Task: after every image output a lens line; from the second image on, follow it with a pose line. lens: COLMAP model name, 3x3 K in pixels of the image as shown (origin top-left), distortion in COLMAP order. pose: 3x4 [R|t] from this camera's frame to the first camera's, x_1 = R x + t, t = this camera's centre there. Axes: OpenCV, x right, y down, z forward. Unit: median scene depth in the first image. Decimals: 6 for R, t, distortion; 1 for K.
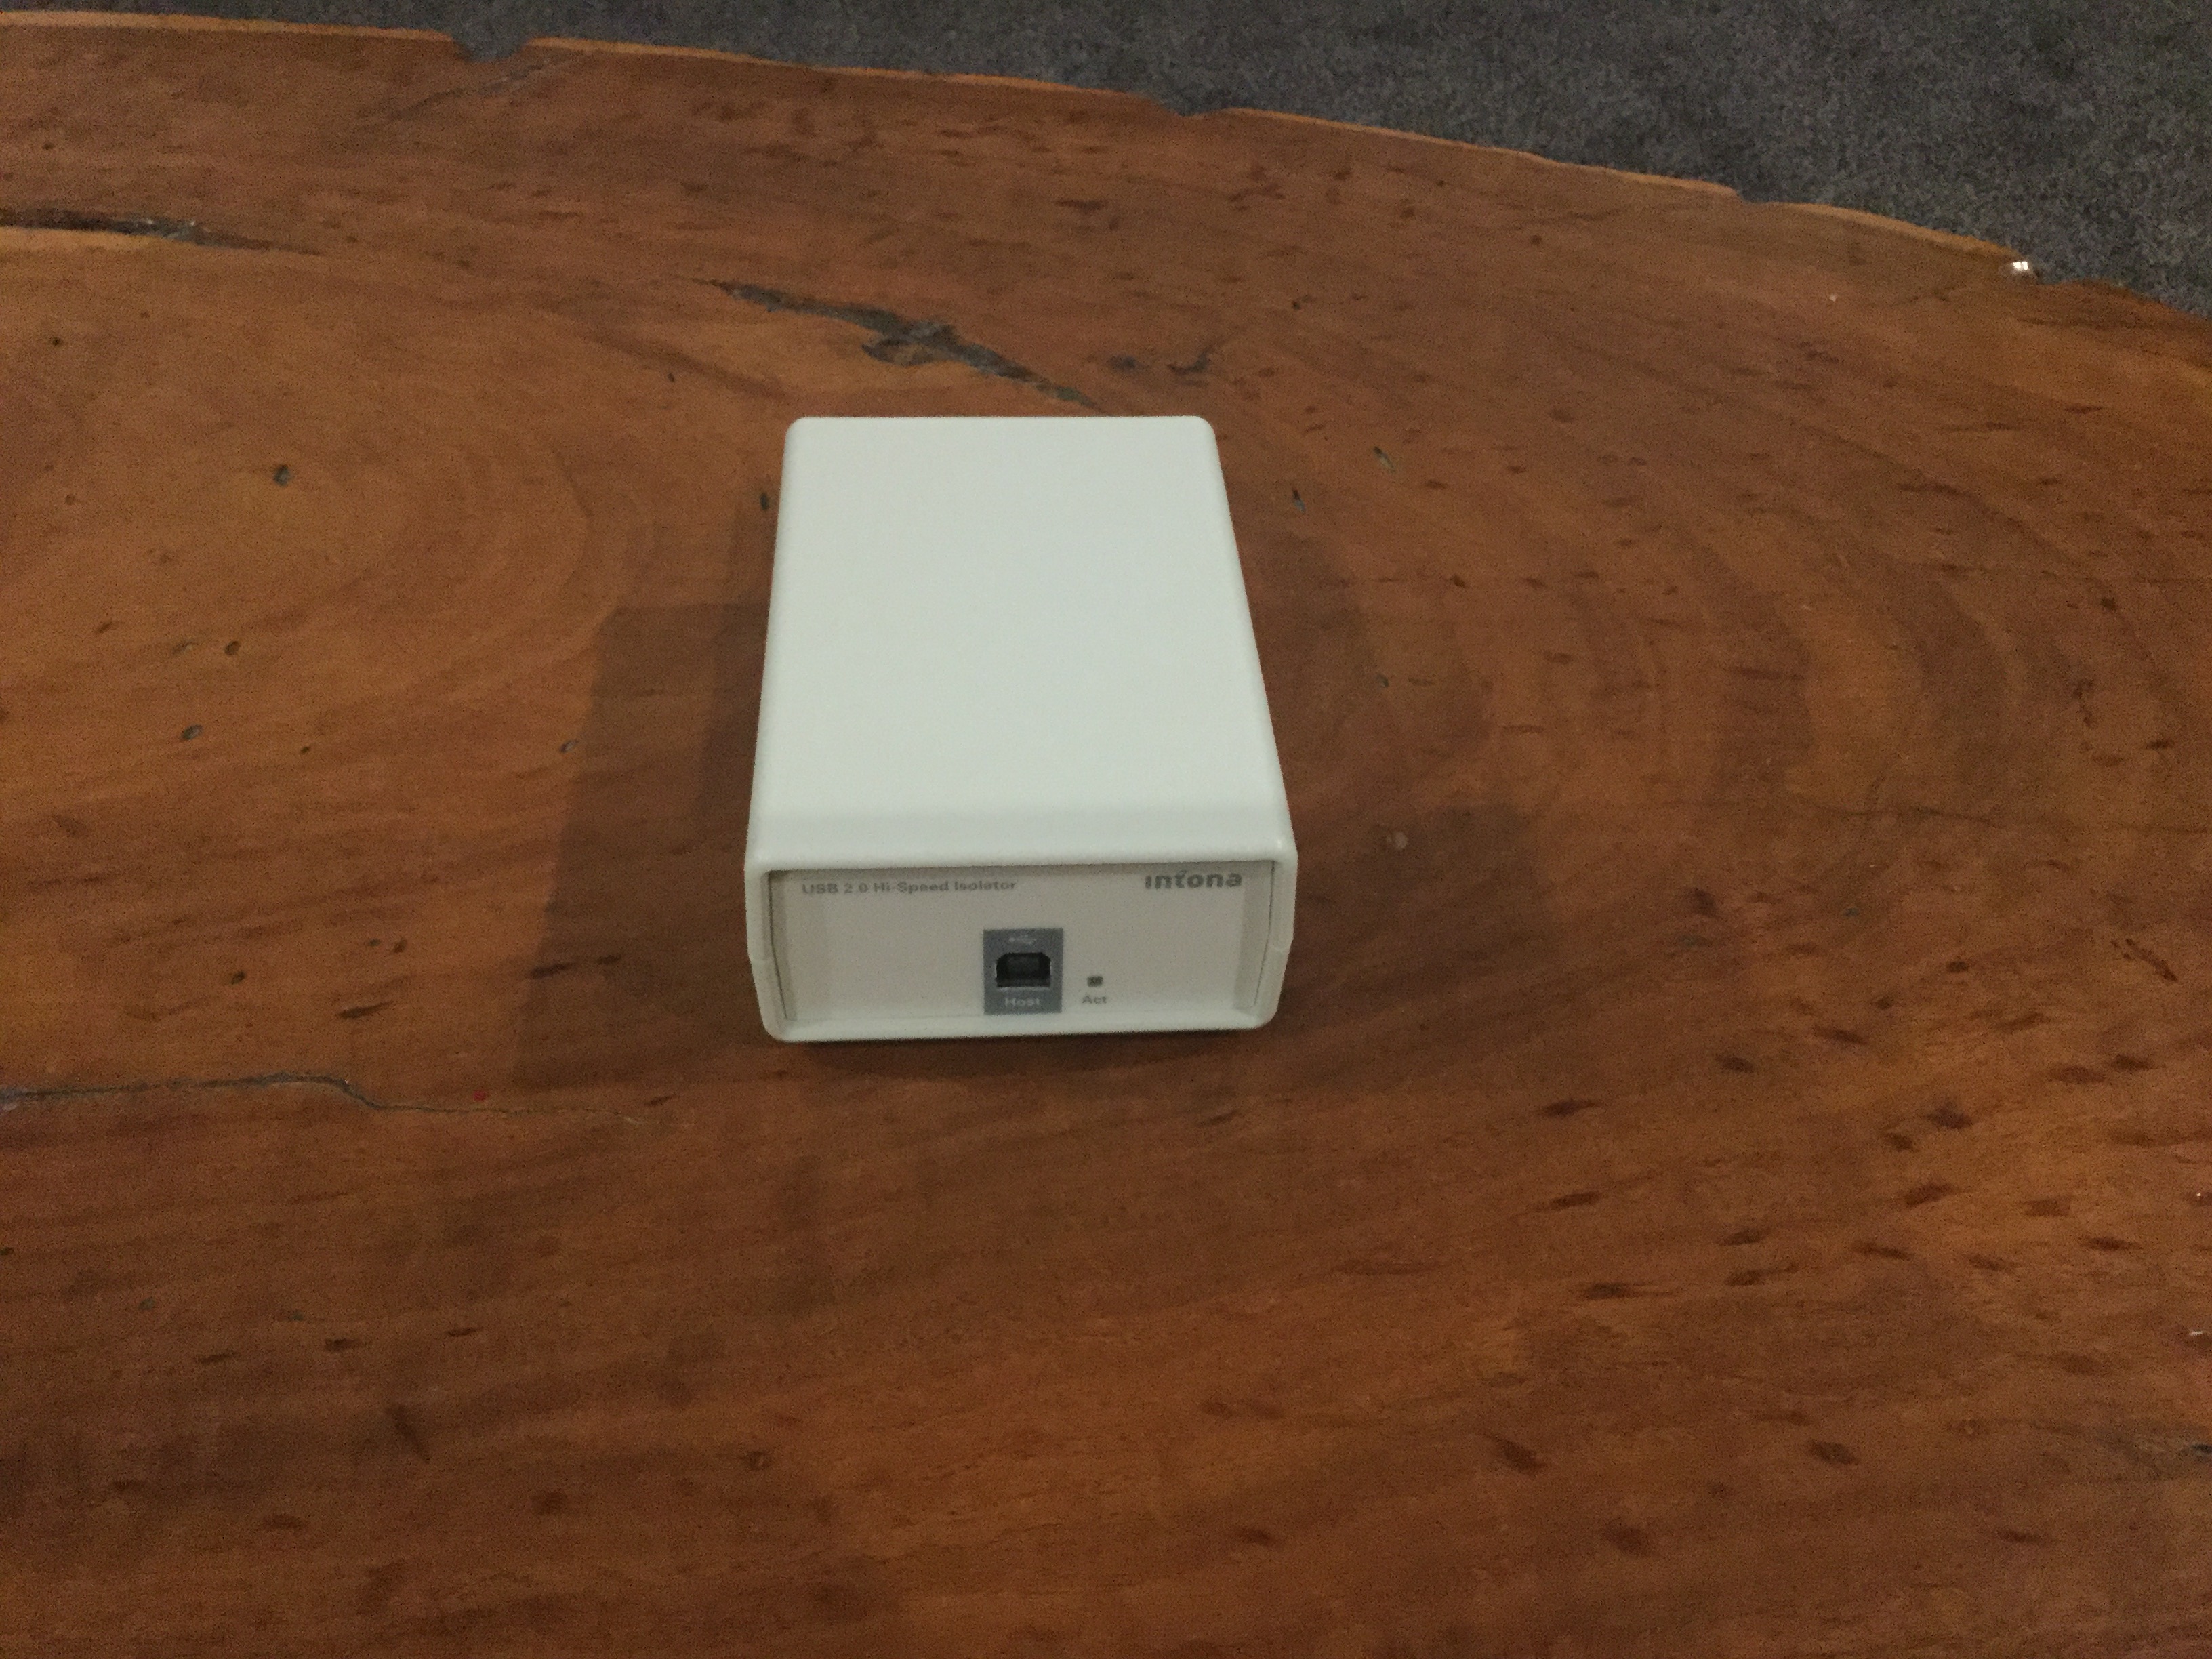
lens RADIAL K [[2004.8, 0, 1106.0], [0, 2004.8, 829.5], [0, 0, 1]] dist [0.118189, -0.254493]
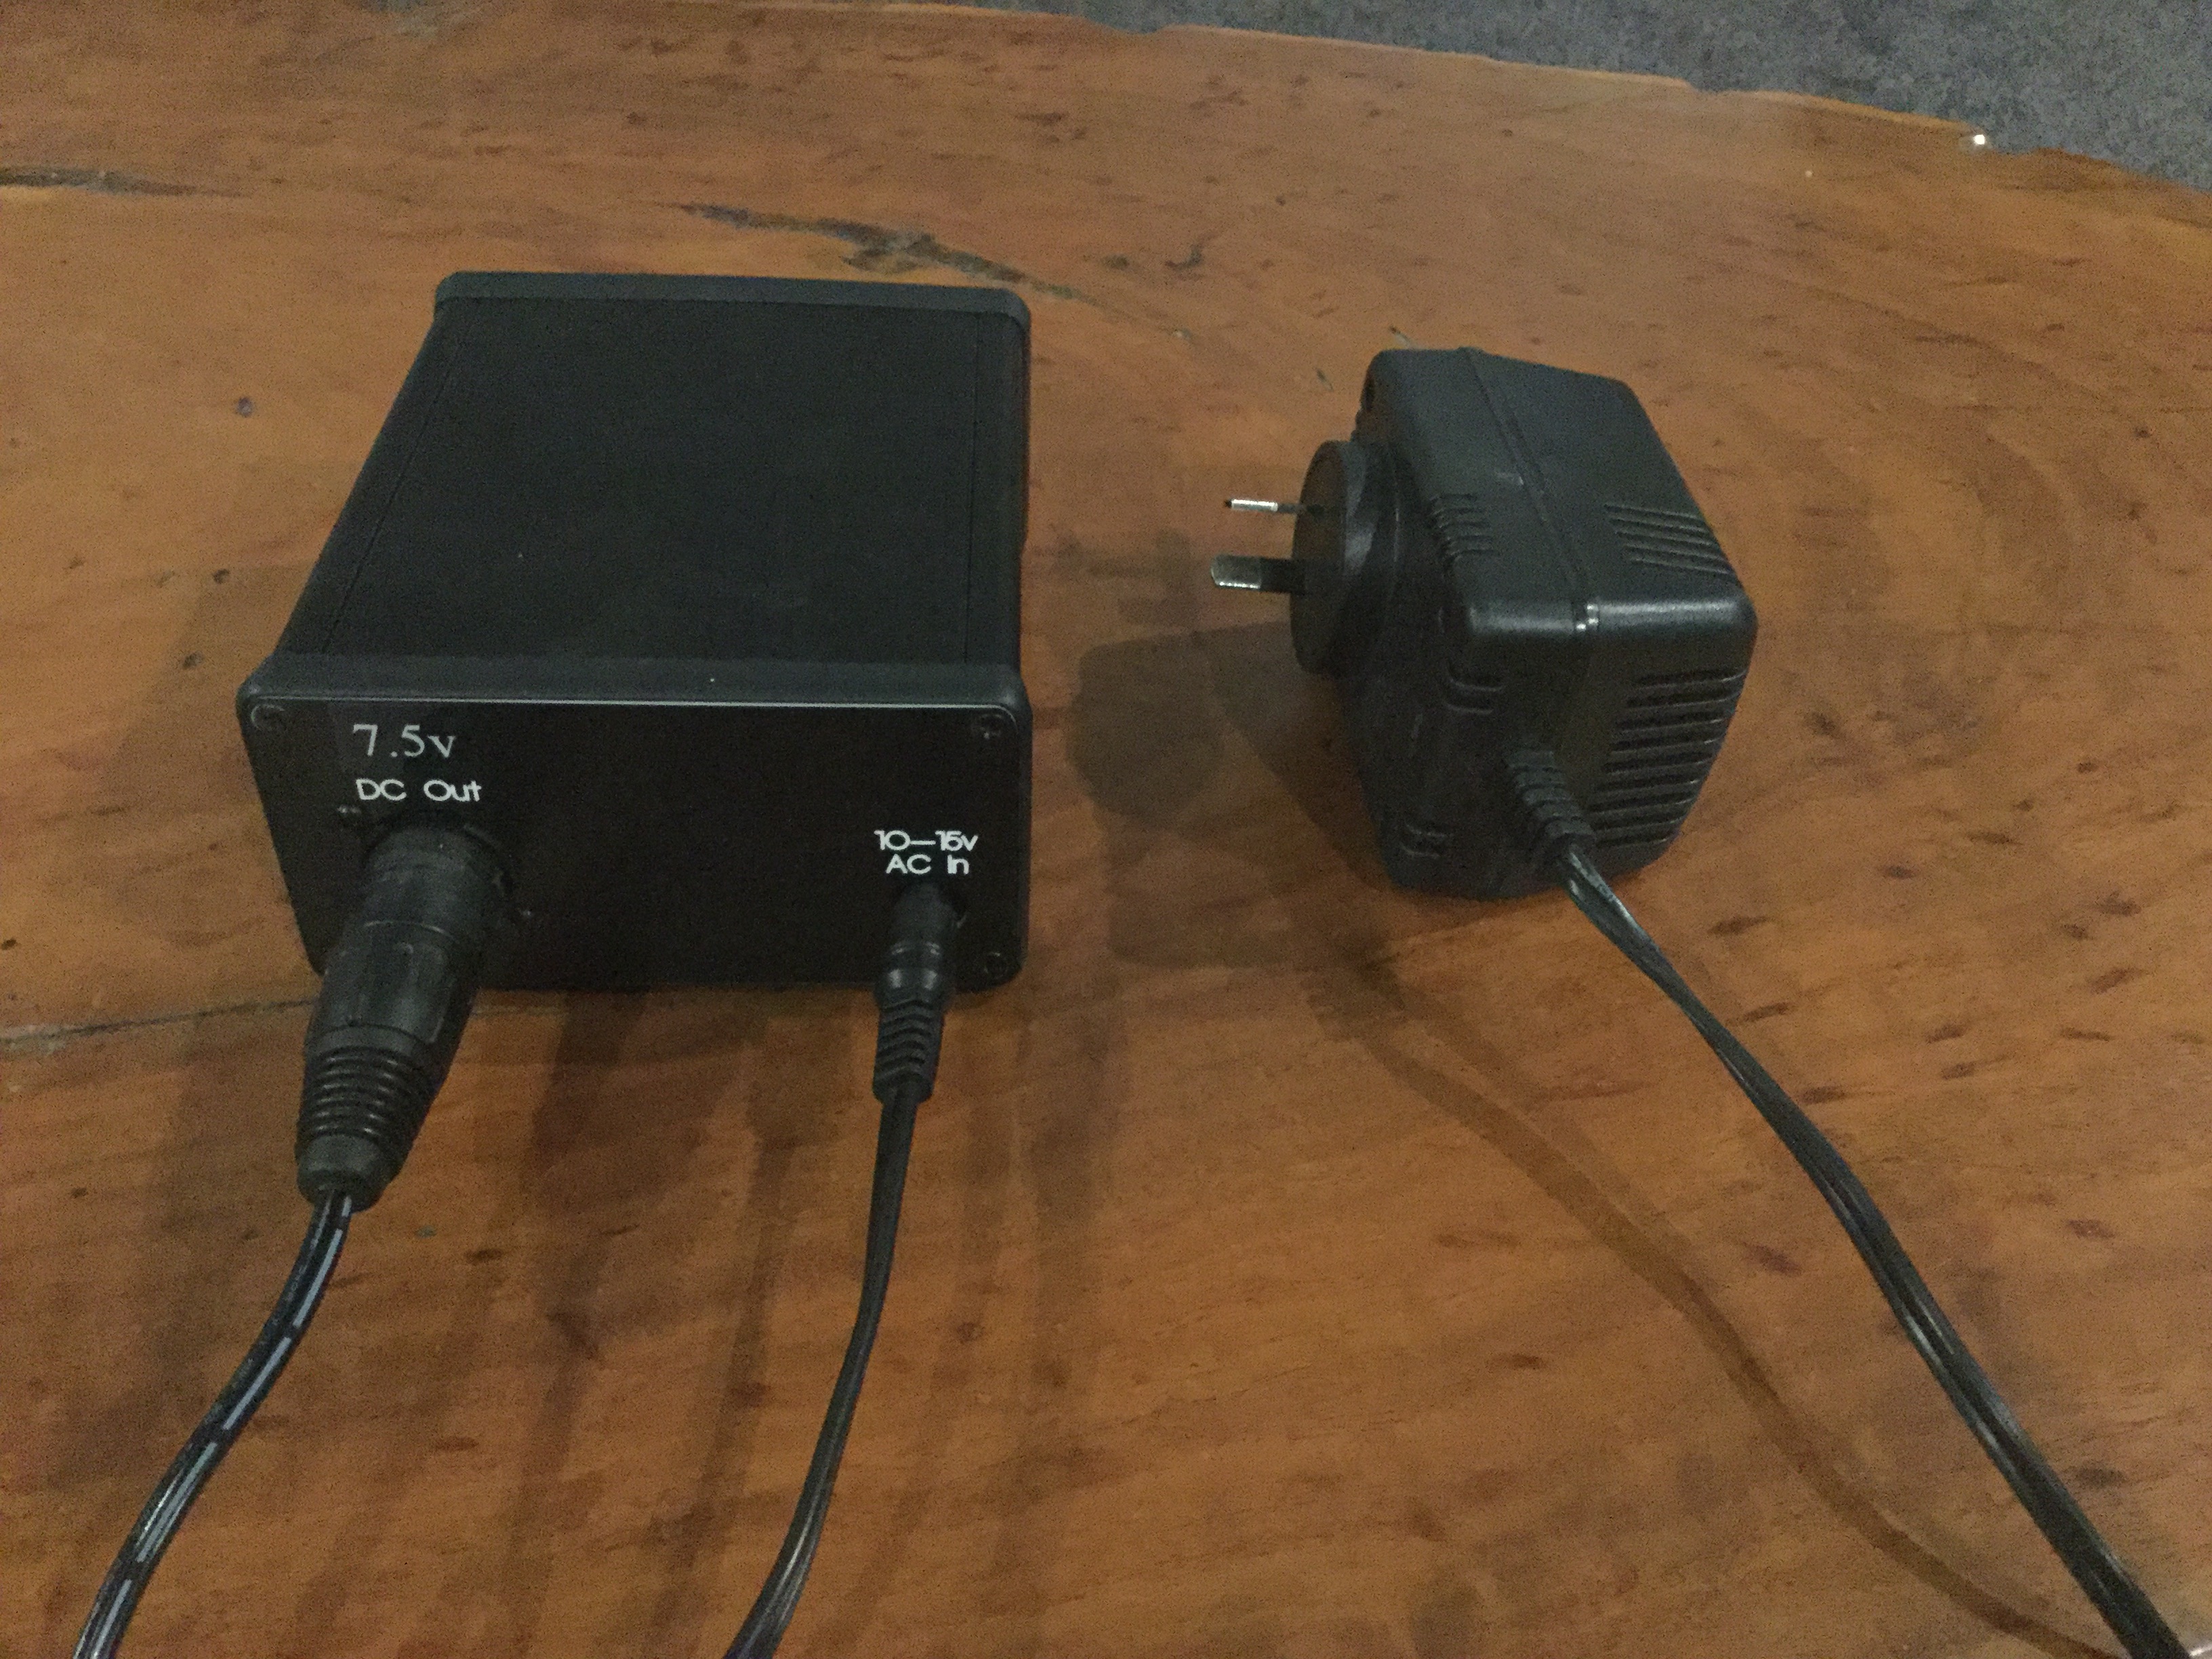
lens RADIAL K [[2028.9, 0, 1107.5], [0, 2028.9, 816.7], [0, 0, 1]] dist [0.114834, -0.266303]
pose [[0.994044, -0.071160, 0.082541, -0.100965], [0.074082, 0.996709, -0.032898, 0.068274], [-0.079928, 0.038817, 0.996045, 0.042900]]
